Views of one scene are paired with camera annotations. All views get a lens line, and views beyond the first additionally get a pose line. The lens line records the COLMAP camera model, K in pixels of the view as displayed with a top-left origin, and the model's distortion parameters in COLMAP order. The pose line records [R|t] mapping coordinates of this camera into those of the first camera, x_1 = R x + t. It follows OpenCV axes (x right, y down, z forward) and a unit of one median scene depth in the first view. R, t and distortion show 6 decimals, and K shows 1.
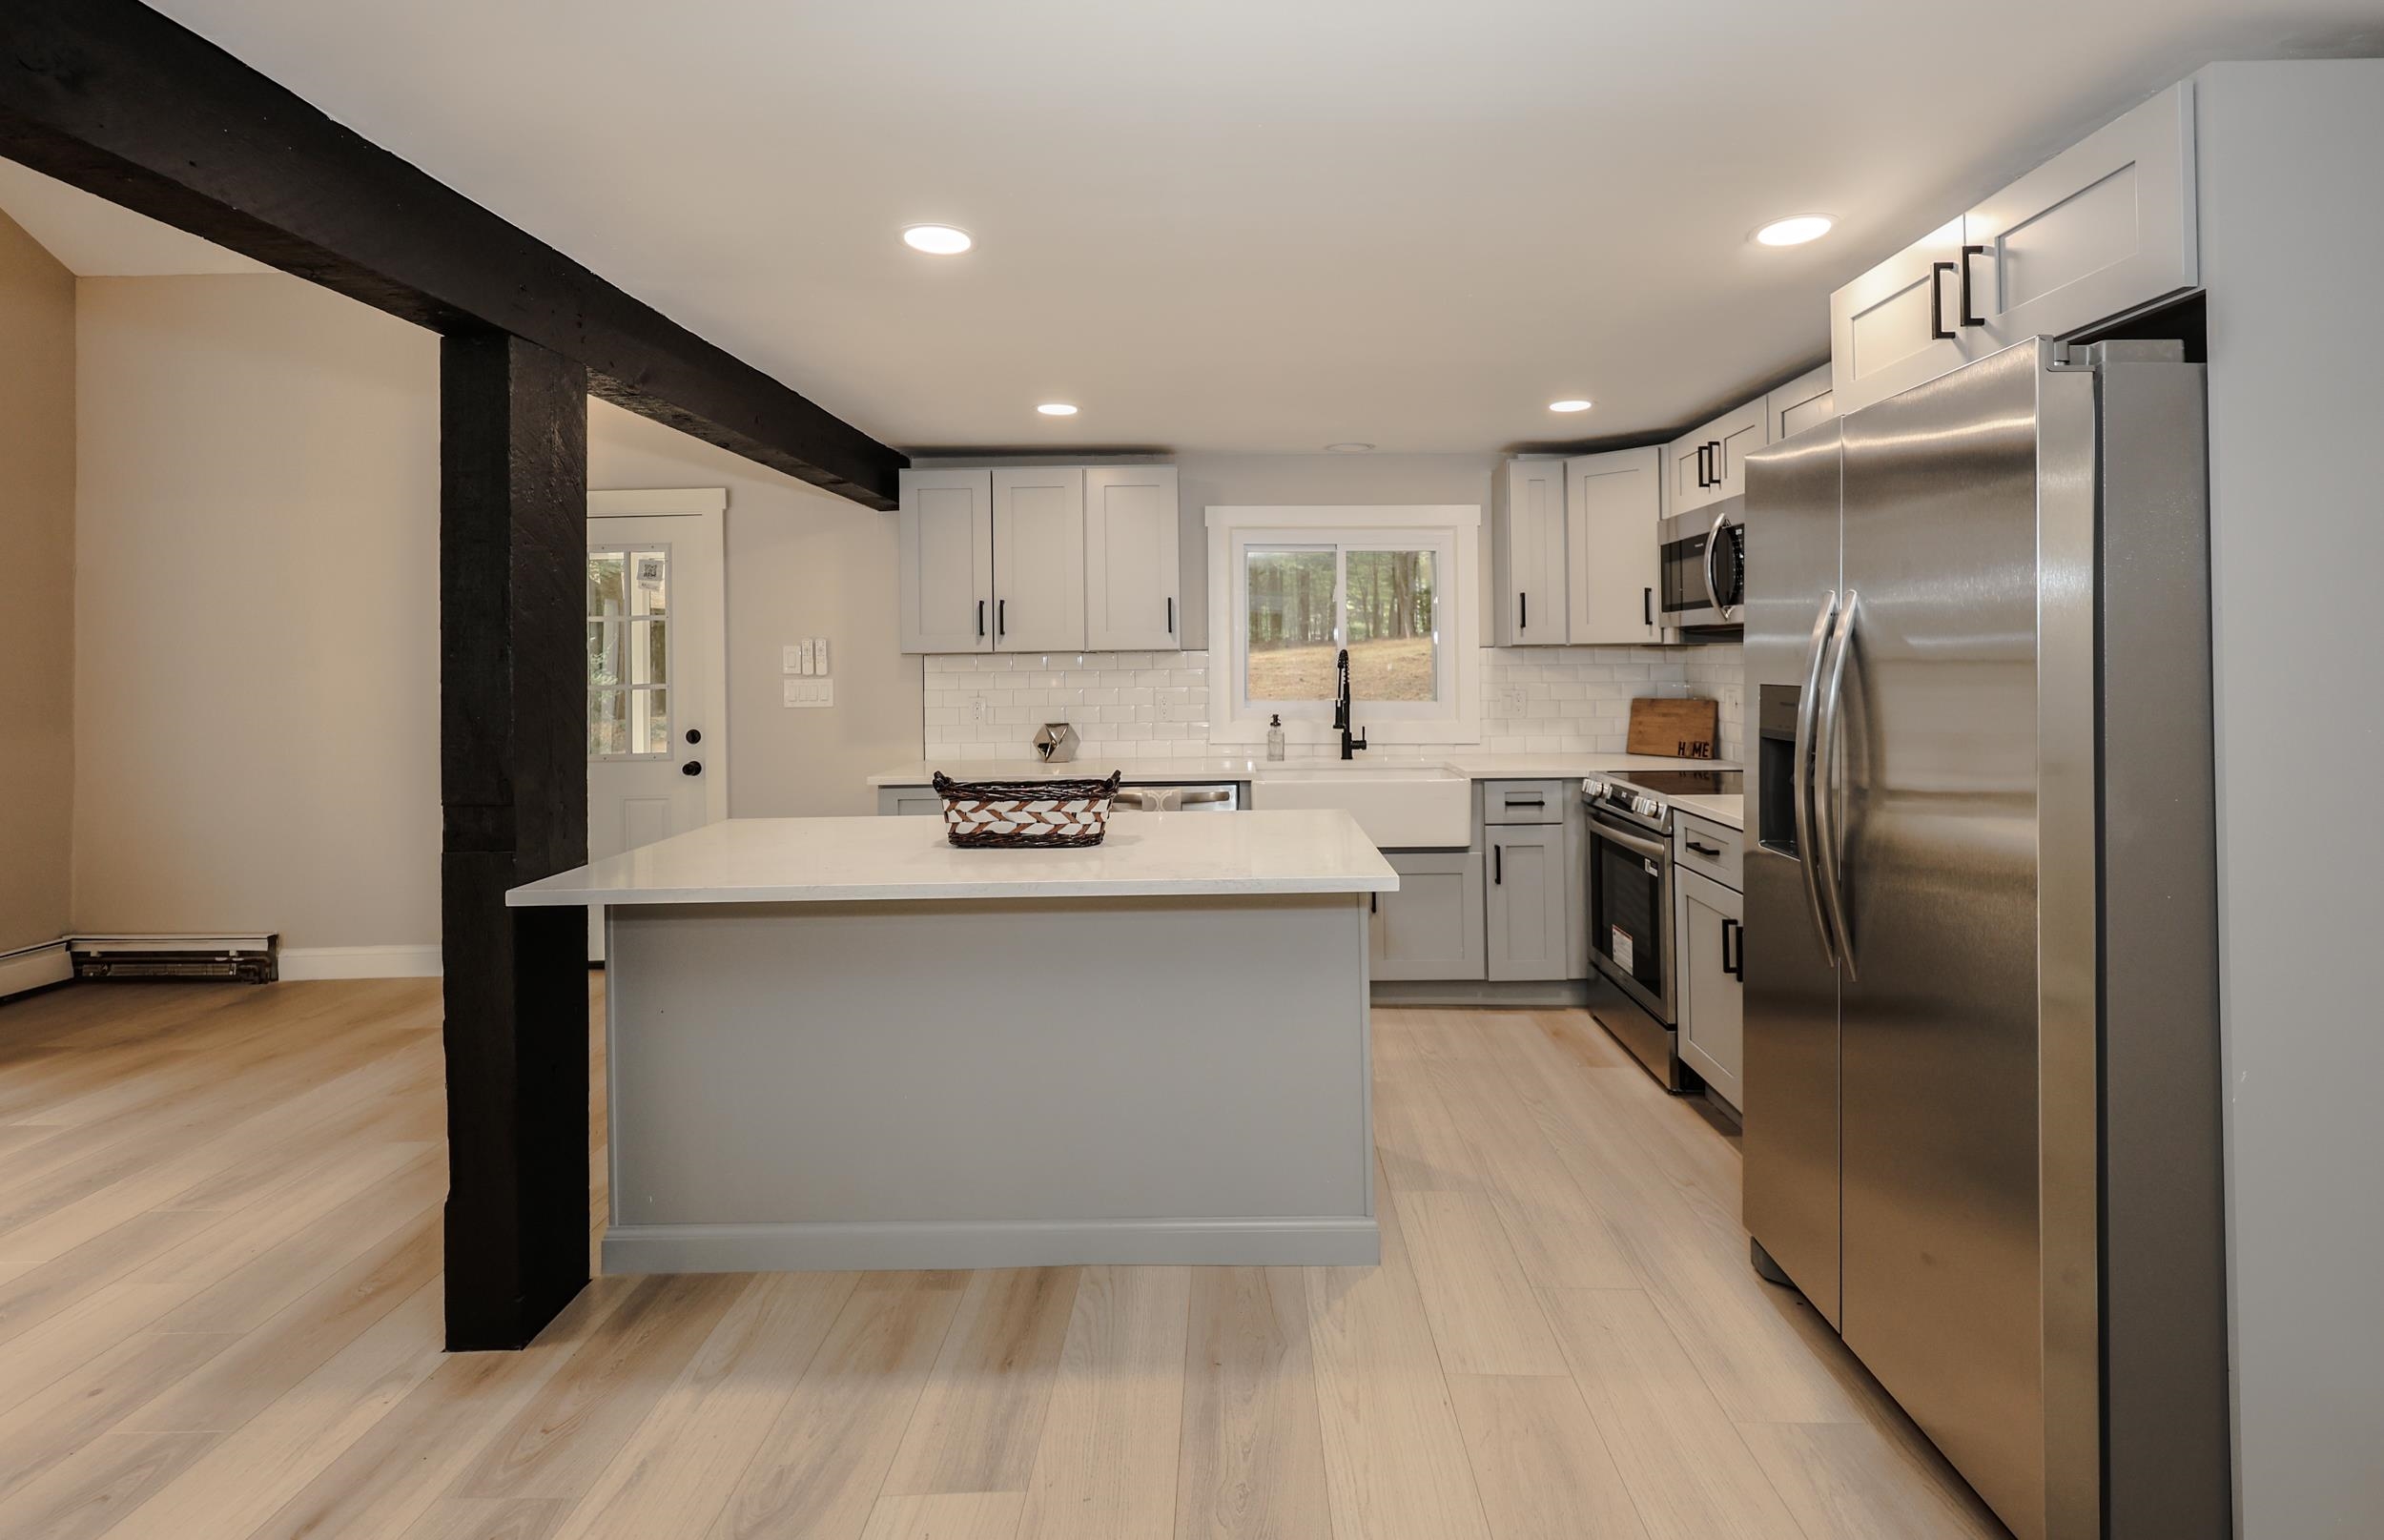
lens RADIAL K [[1081.5, 0, 1225.2], [0, 1081.5, 643.4], [0, 0, 1]] dist [-0.009351, -0.000727]
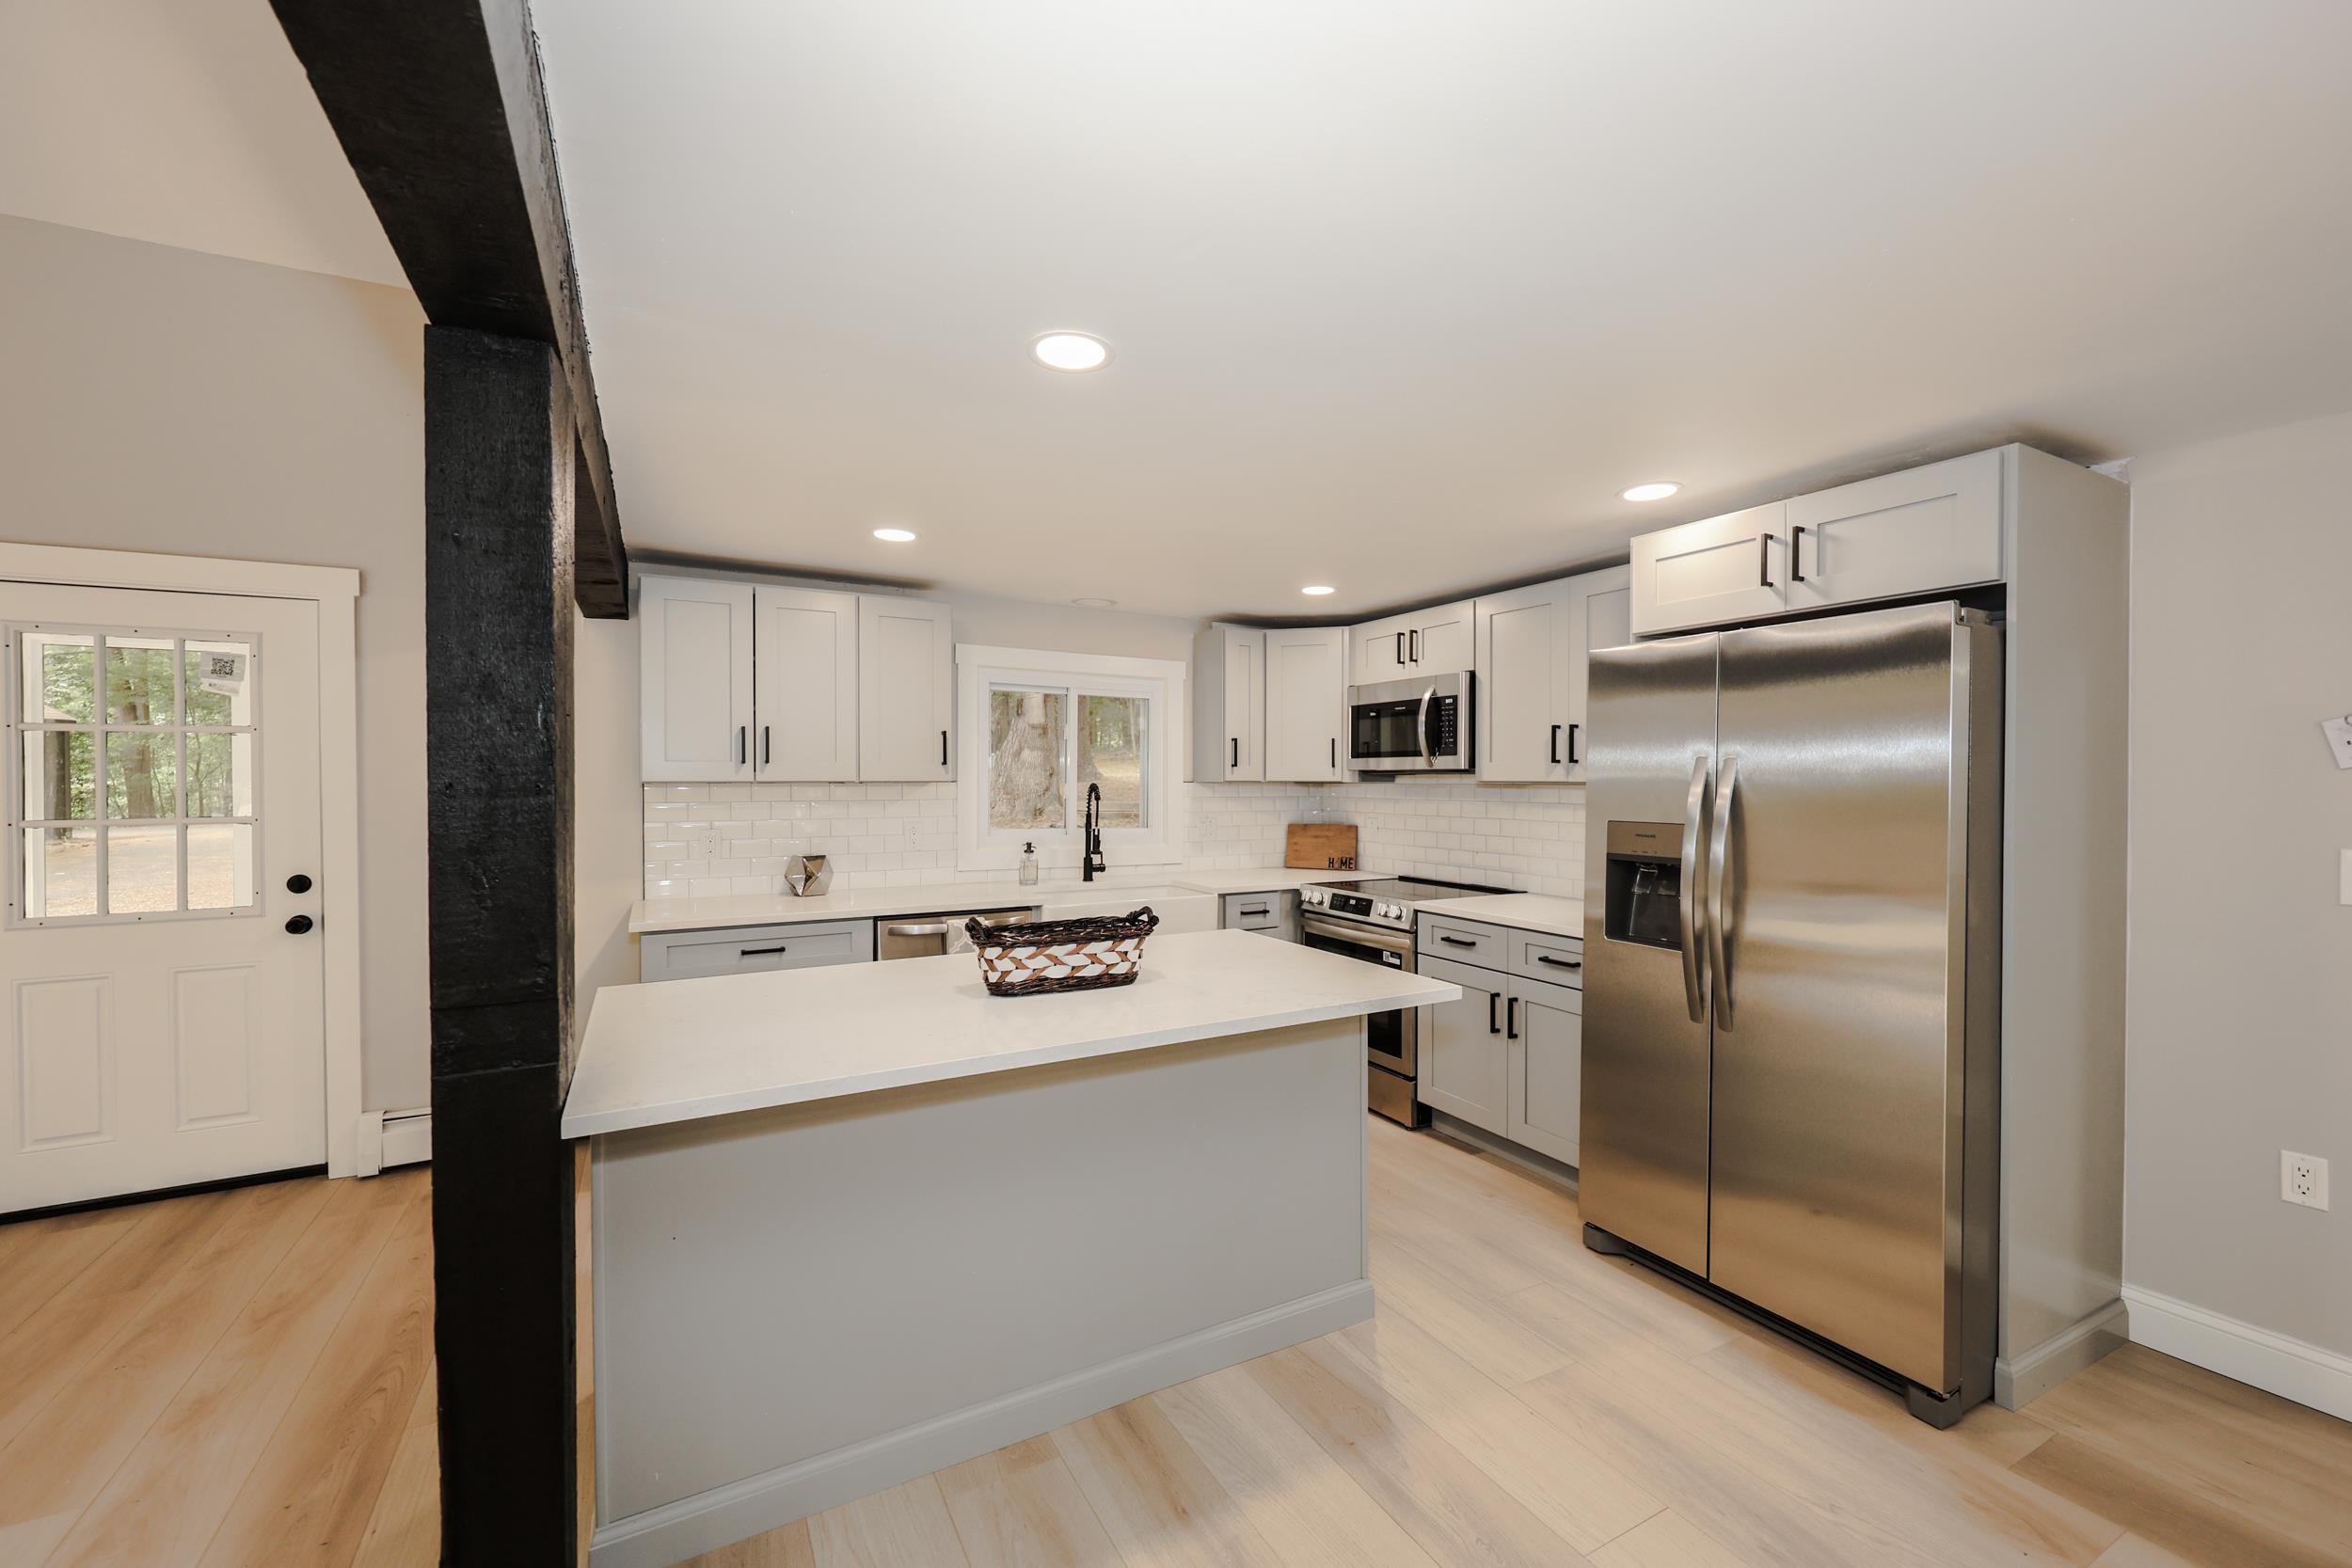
lens RADIAL K [[928.3, 0, 1176.0], [0, 928.3, 784.0], [0, 0, 1]] dist [-0.003221, -0.000231]
pose [[0.877345, 0.011295, 0.479728, -0.299084], [-0.018767, 0.999766, 0.010782, -0.005623], [-0.479494, -0.018463, 0.877351, 0.127639]]
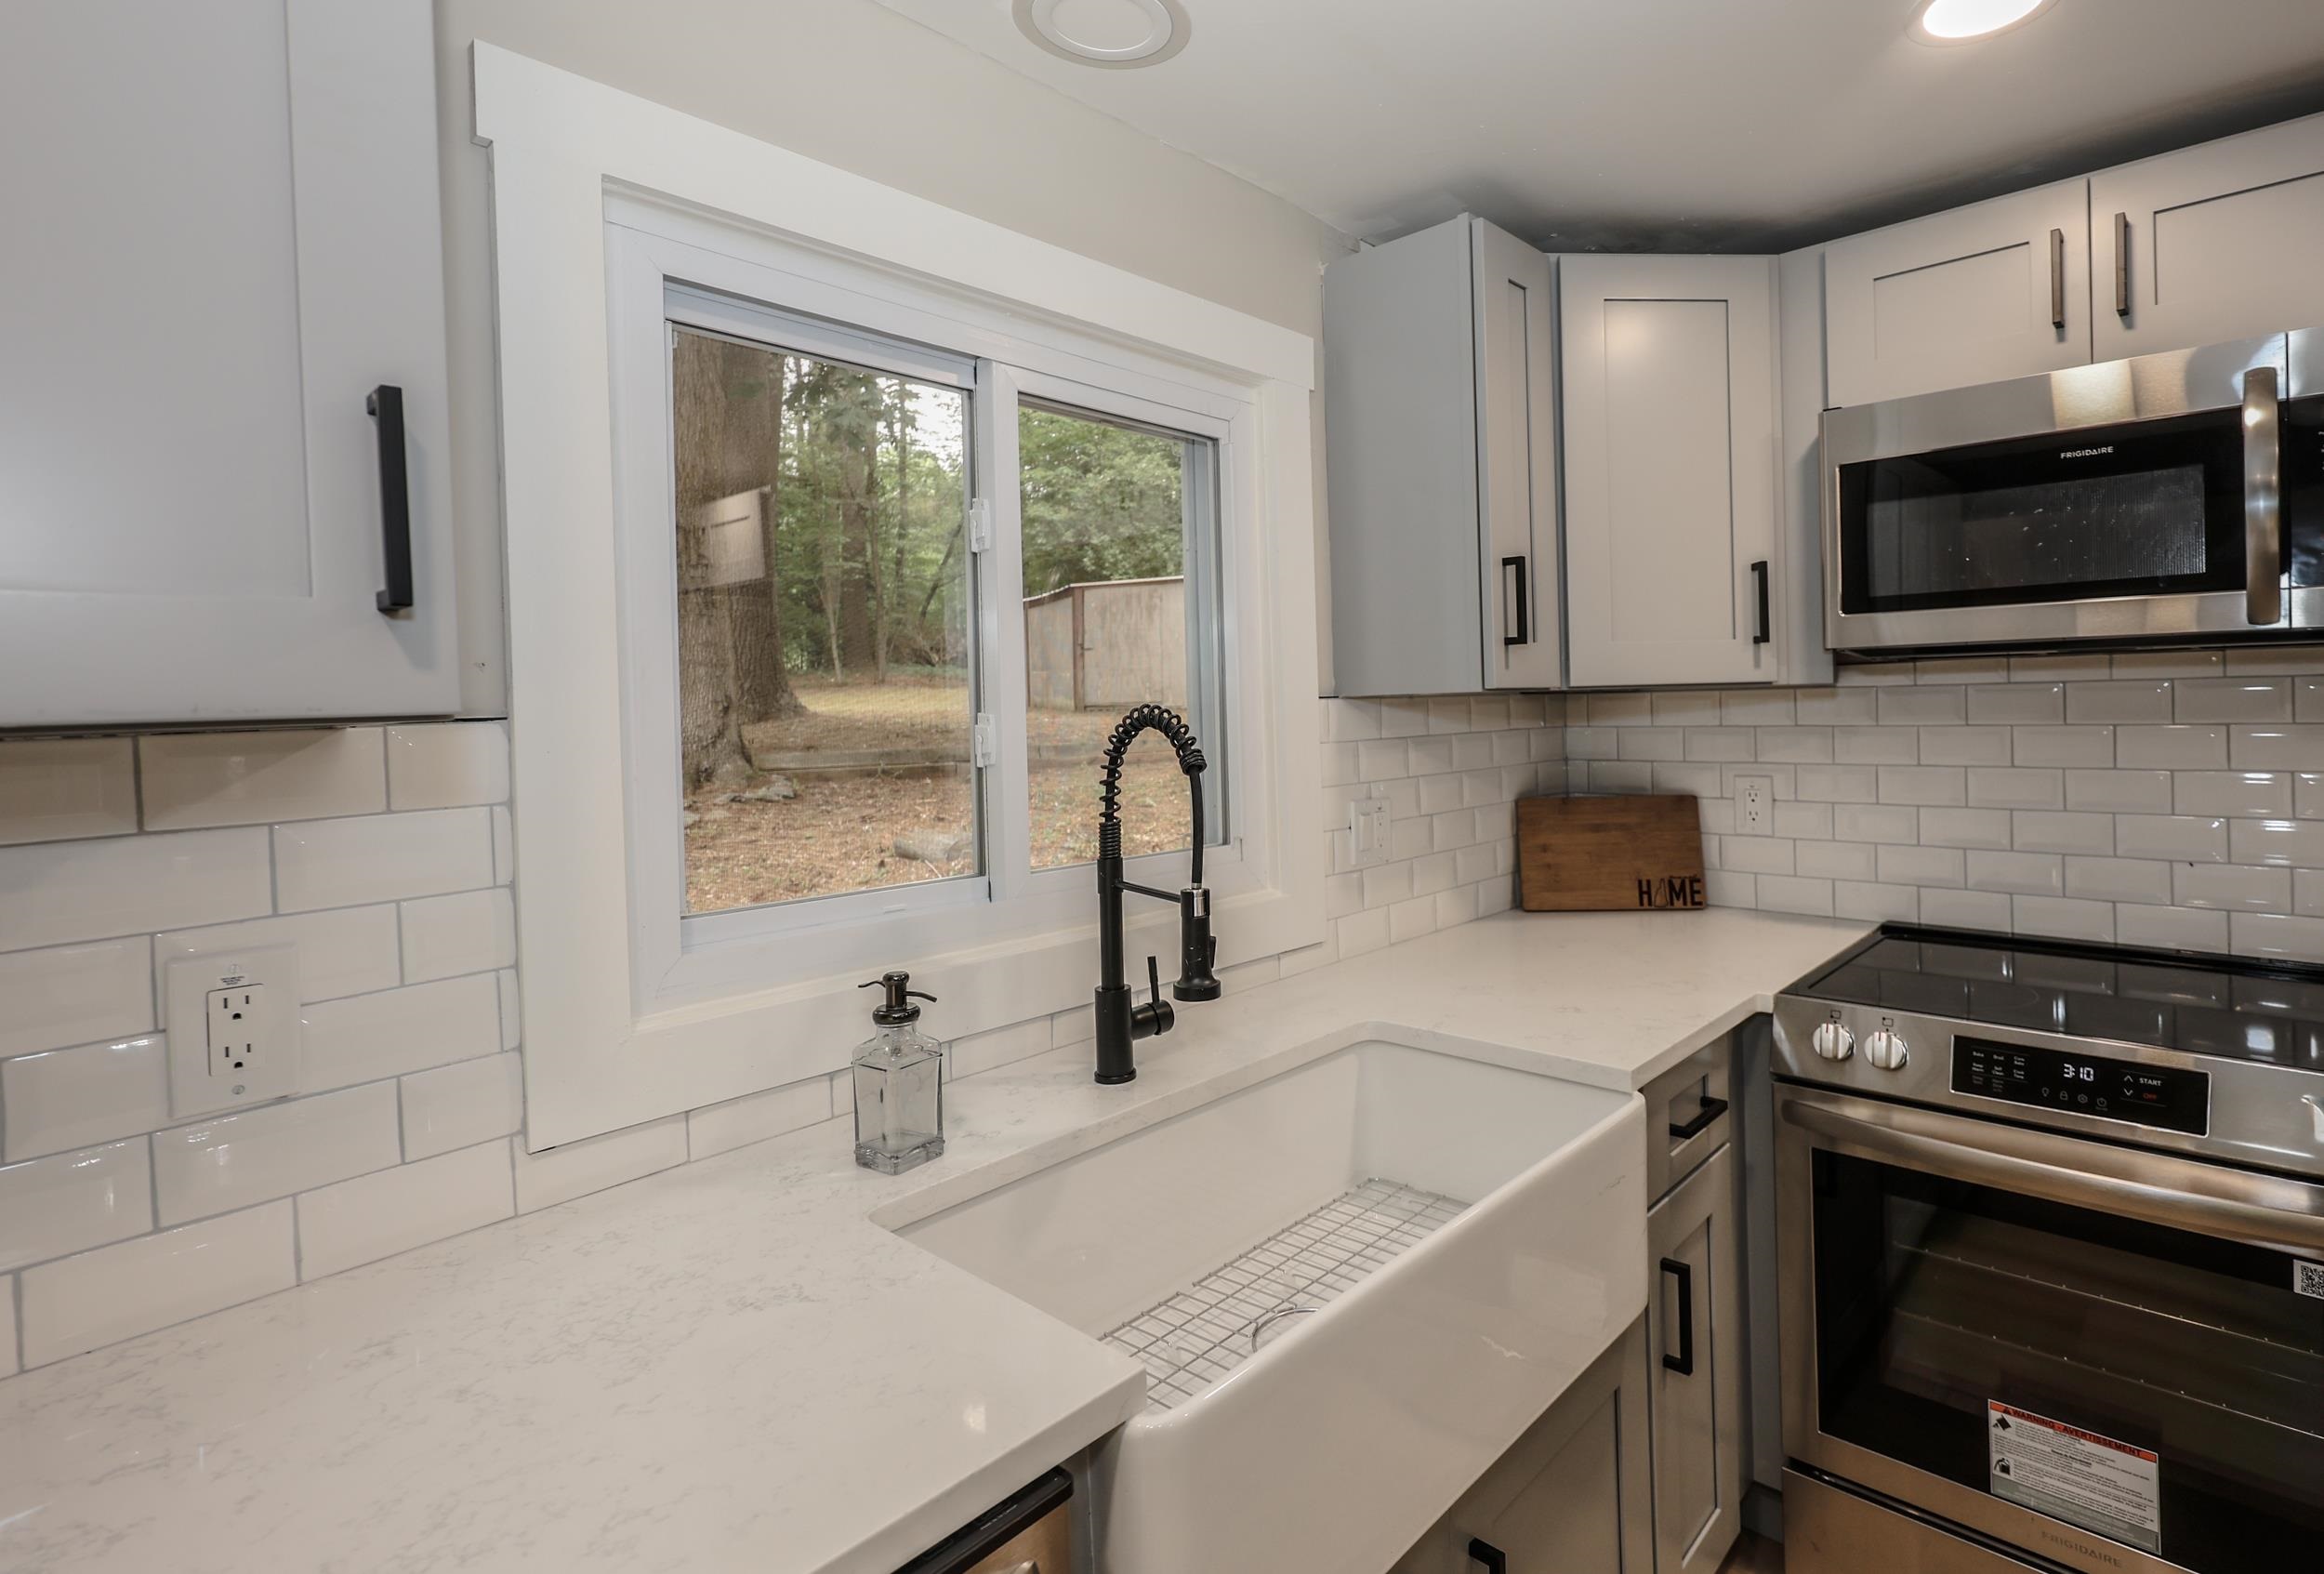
lens RADIAL K [[1130.4, 0, 1318.8], [0, 1130.4, 715.1], [0, 0, 1]] dist [0.000184, -0.000482]
pose [[0.640240, -0.013155, 0.768062, -0.094950], [0.008954, 0.999913, 0.009662, 0.007056], [-0.768123, 0.000691, 0.640302, 0.846813]]
